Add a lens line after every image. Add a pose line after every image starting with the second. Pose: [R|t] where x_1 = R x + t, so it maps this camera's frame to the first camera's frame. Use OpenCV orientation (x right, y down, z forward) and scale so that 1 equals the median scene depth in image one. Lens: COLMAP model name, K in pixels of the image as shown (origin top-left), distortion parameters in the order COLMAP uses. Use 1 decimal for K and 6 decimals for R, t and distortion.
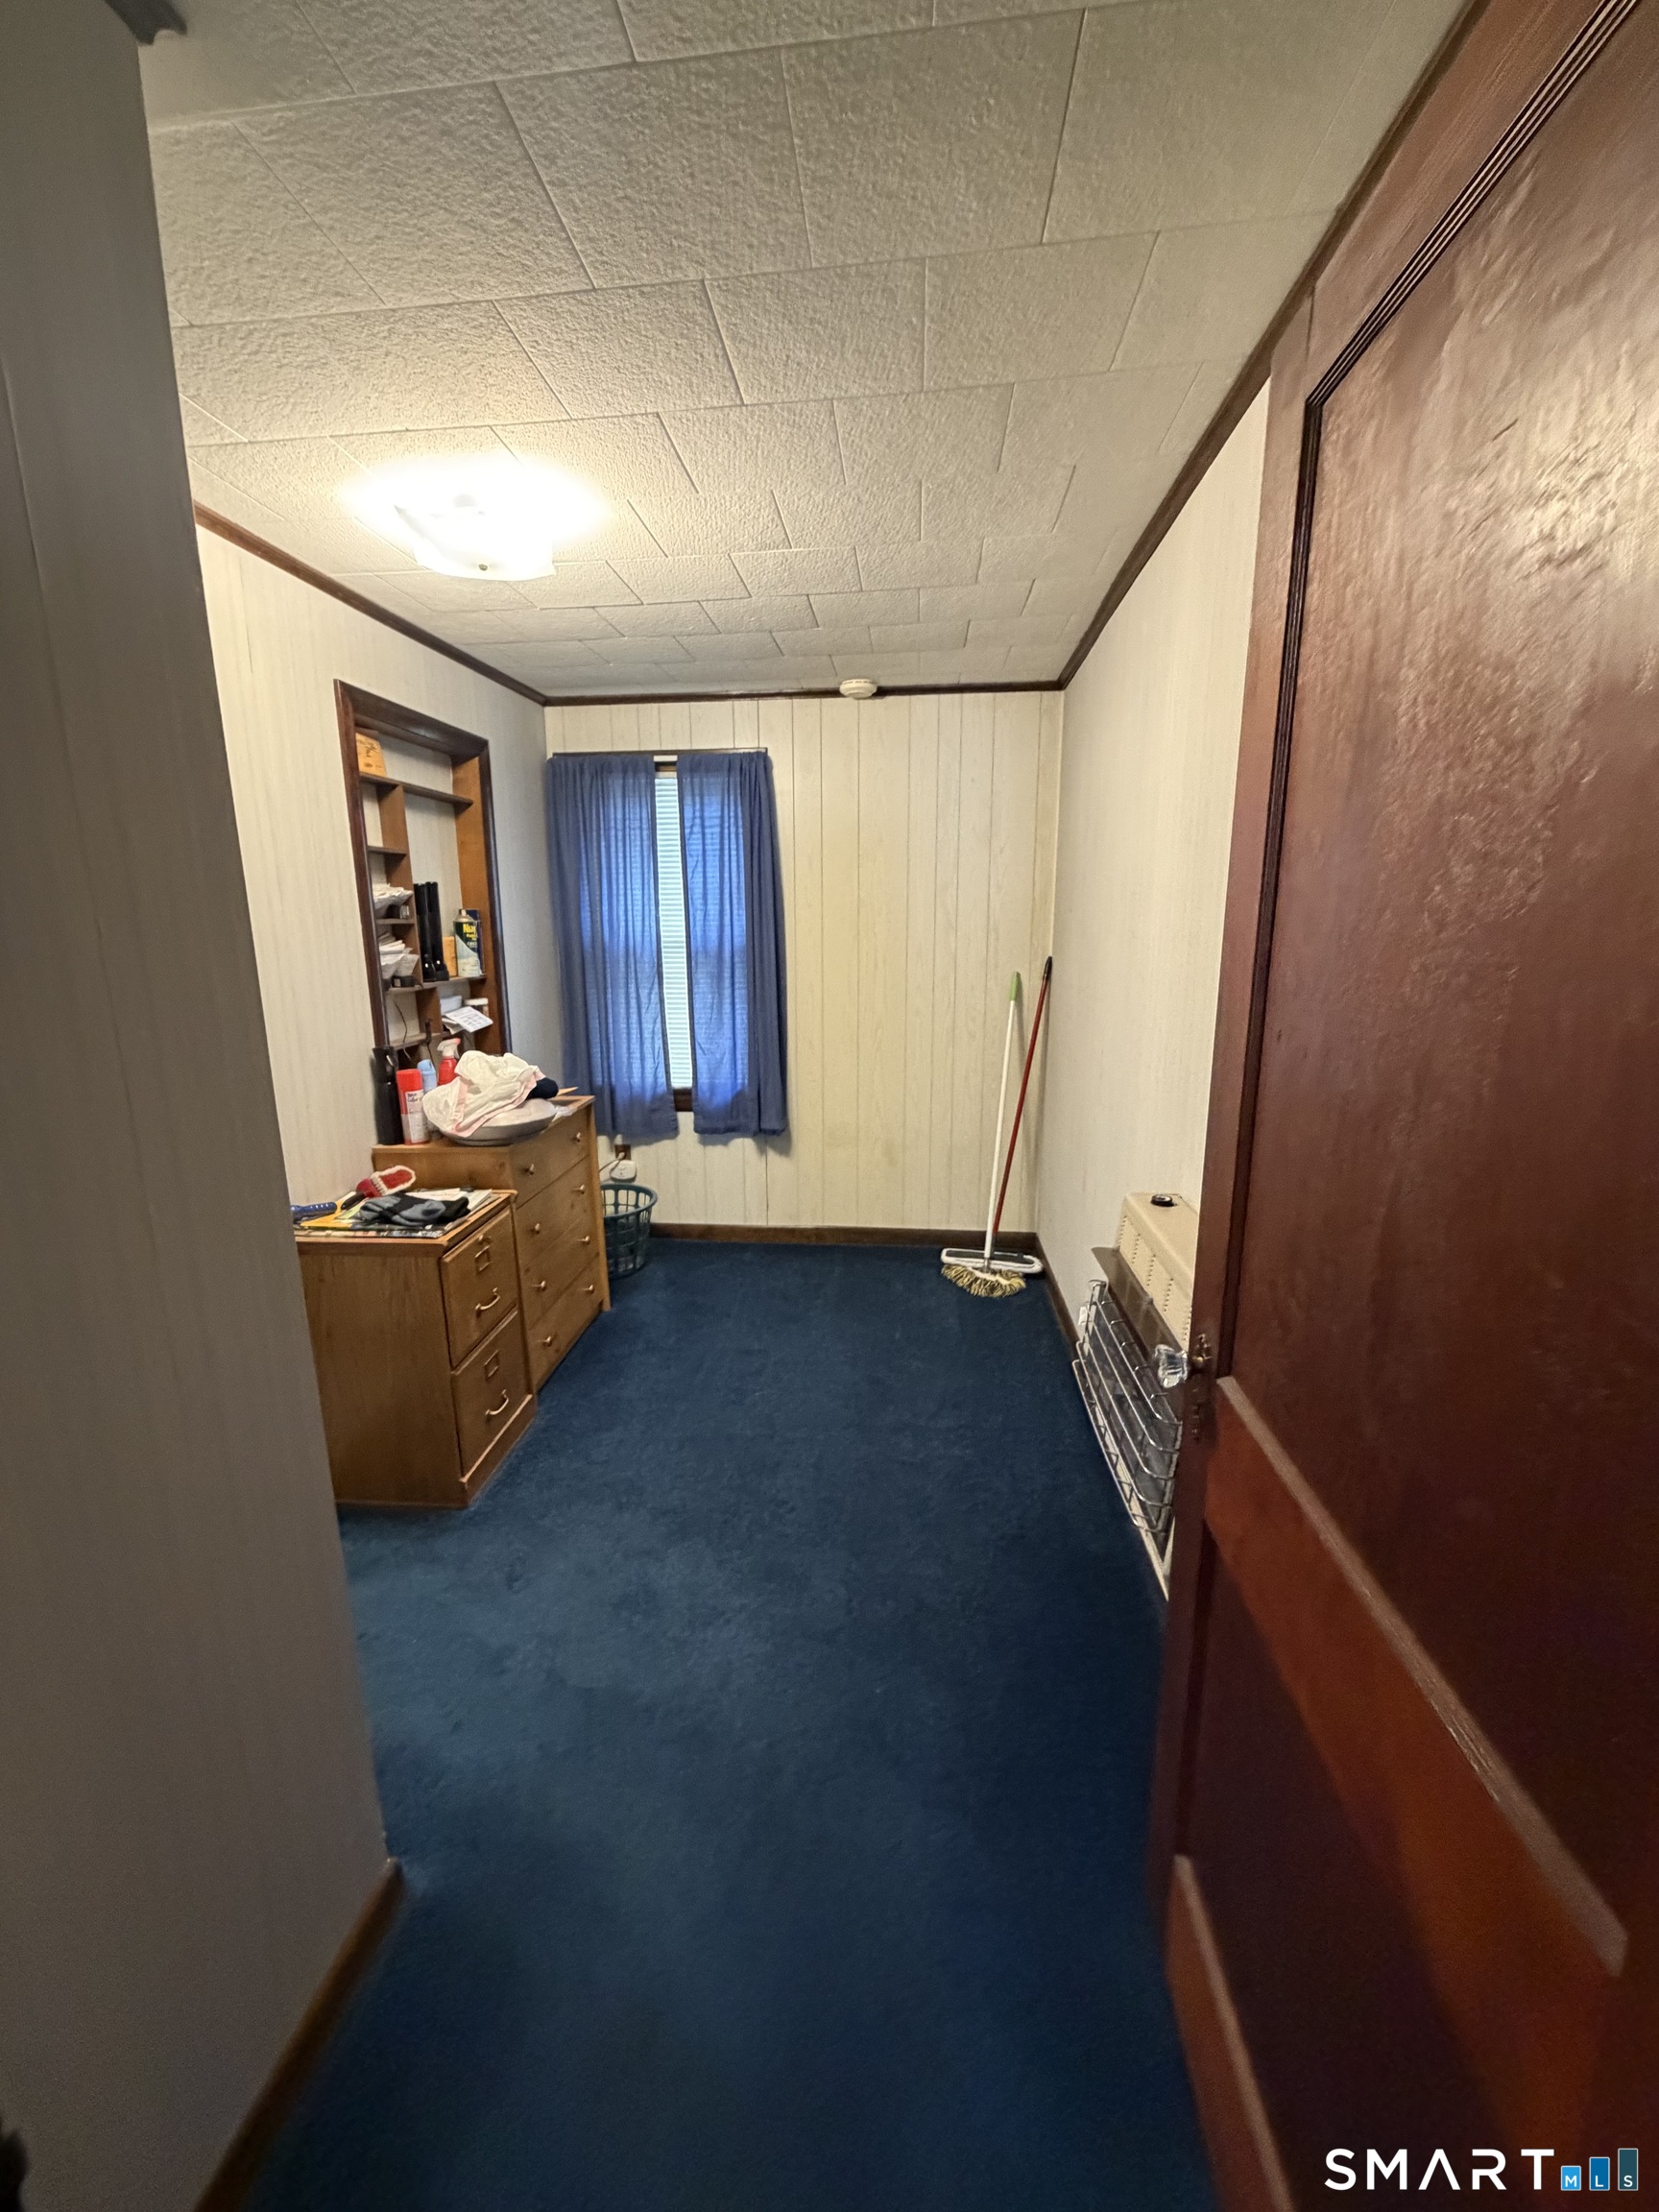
lens RADIAL K [[887.6, 0, 832.9], [0, 887.6, 1102.2], [0, 0, 1]] dist [0.001305, 0.000148]
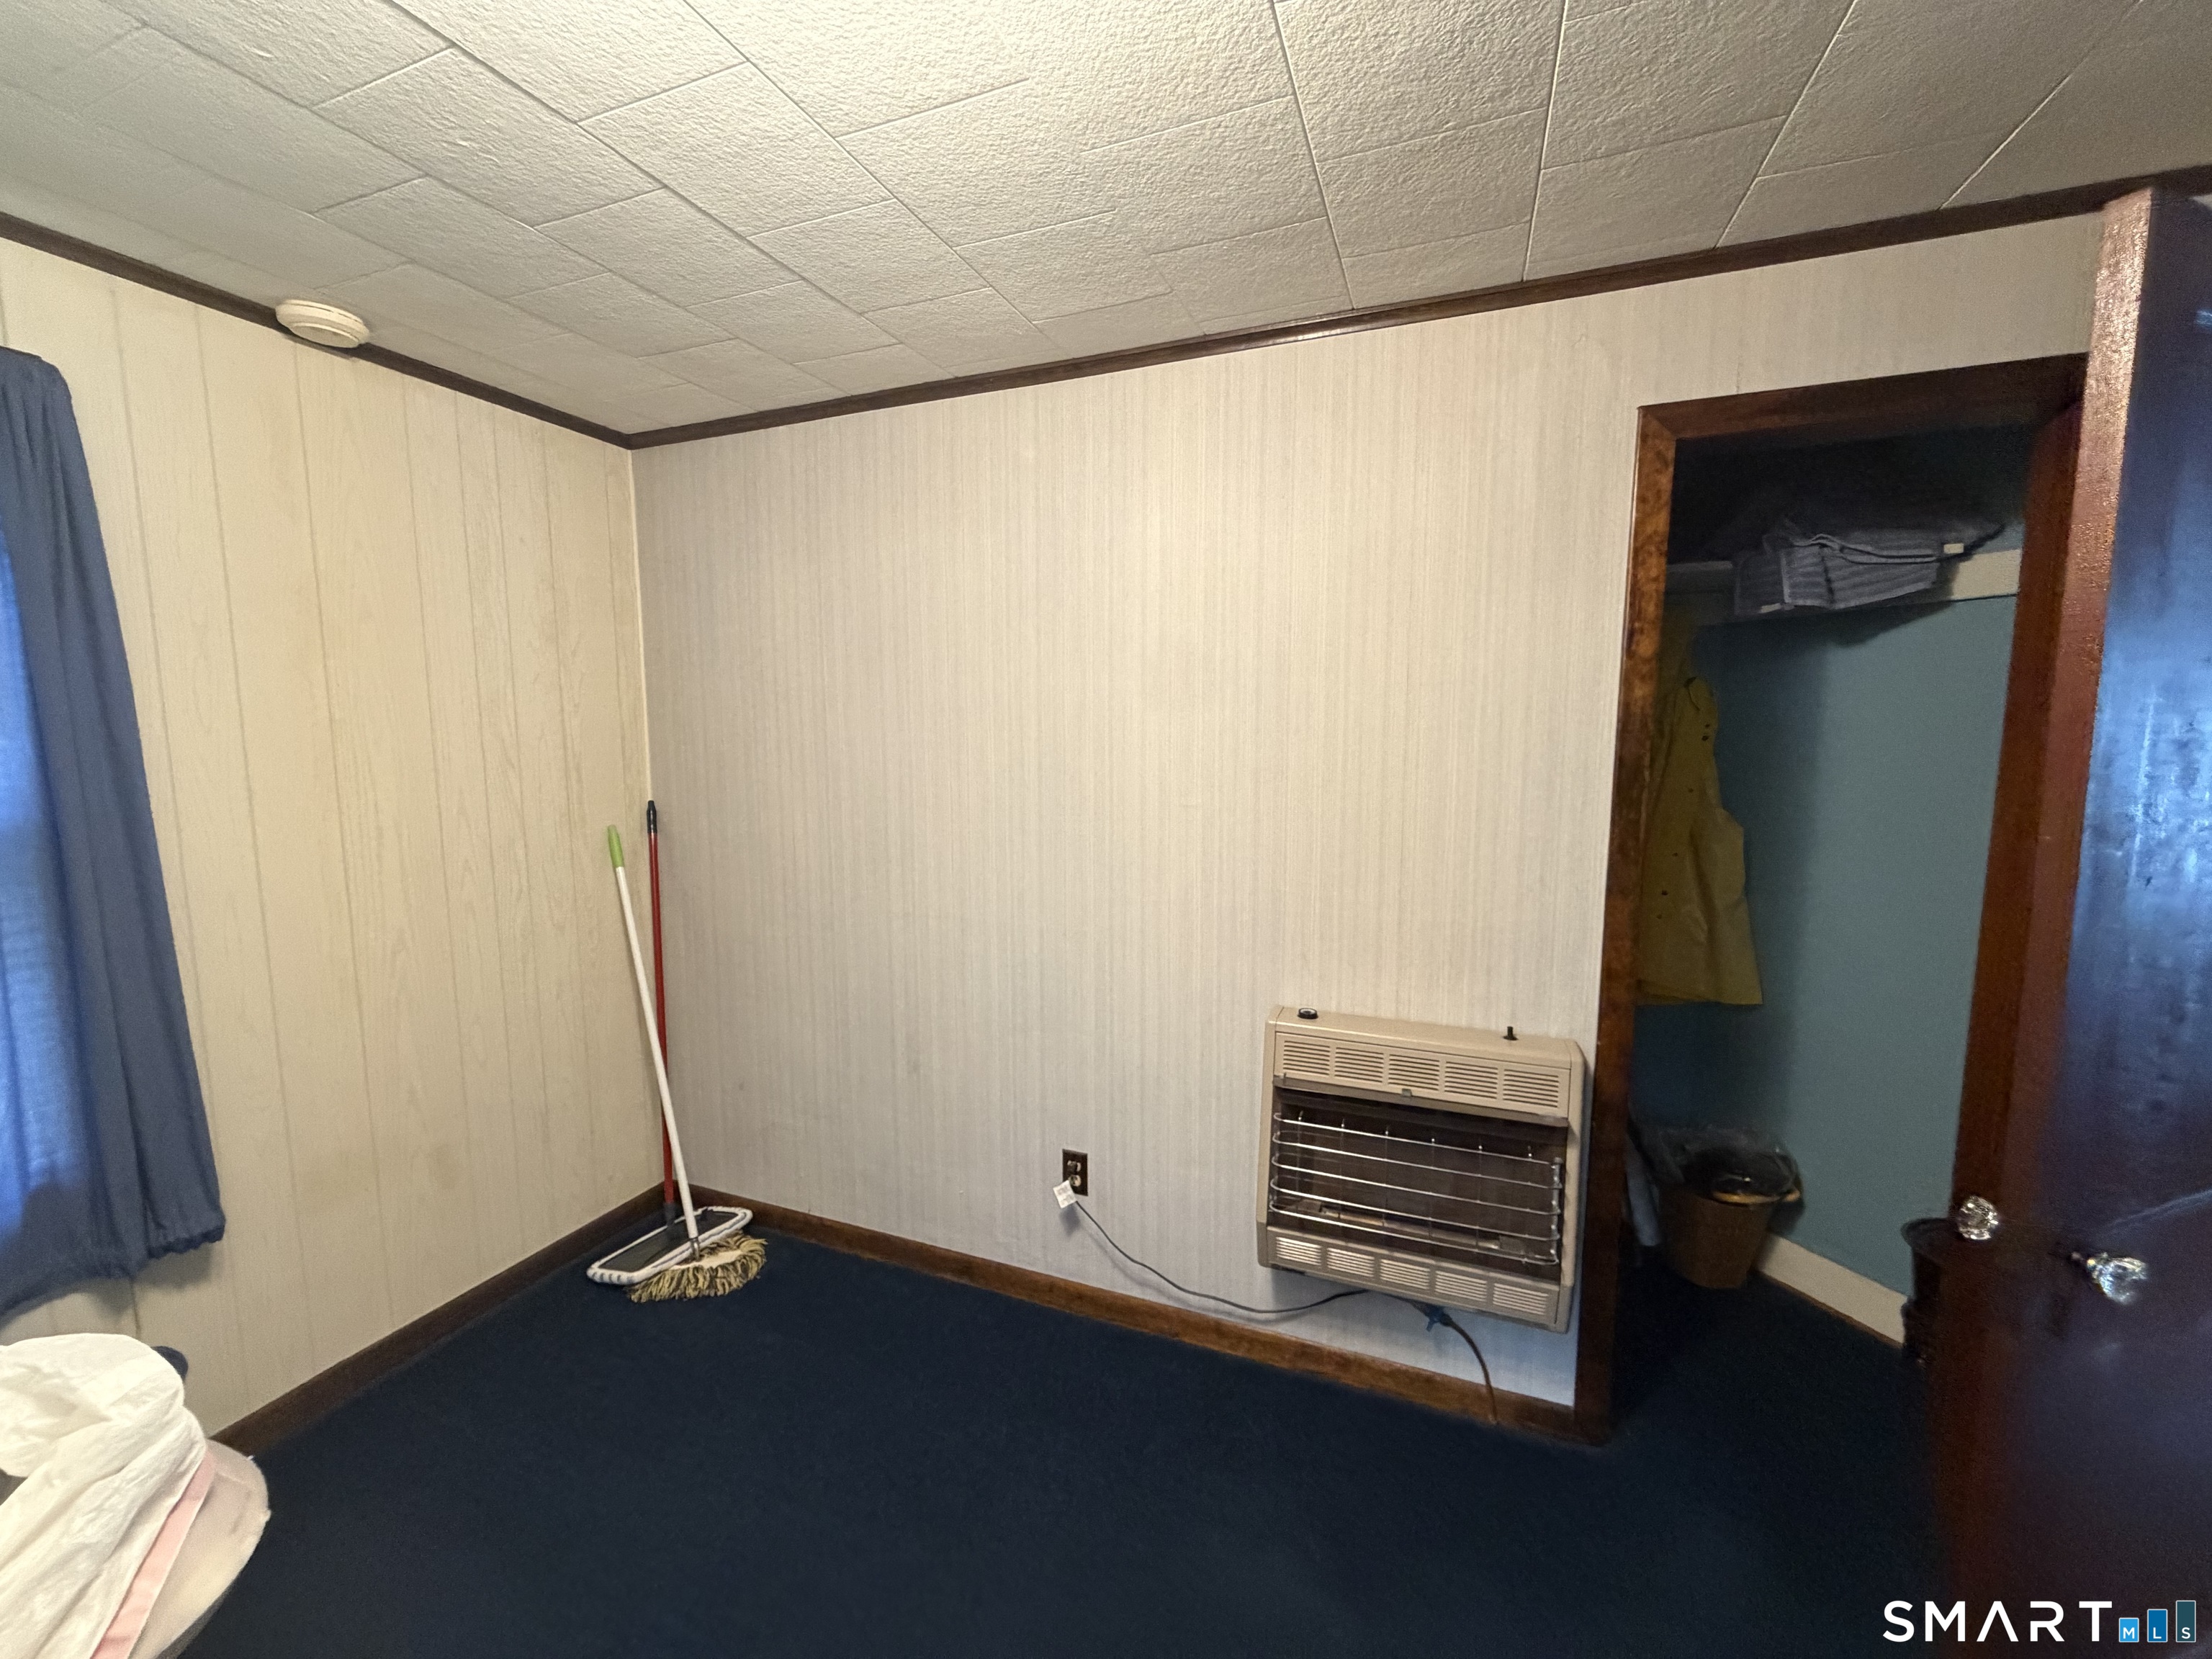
lens RADIAL K [[887.6, 0, 1105.7], [0, 887.6, 829.8], [0, 0, 1]] dist [0.001305, 0.000148]
pose [[0.284733, -0.099759, 0.953402, -0.356651], [0.203390, 0.978213, 0.041613, -0.095830], [-0.936781, 0.182064, 0.298820, 0.439451]]
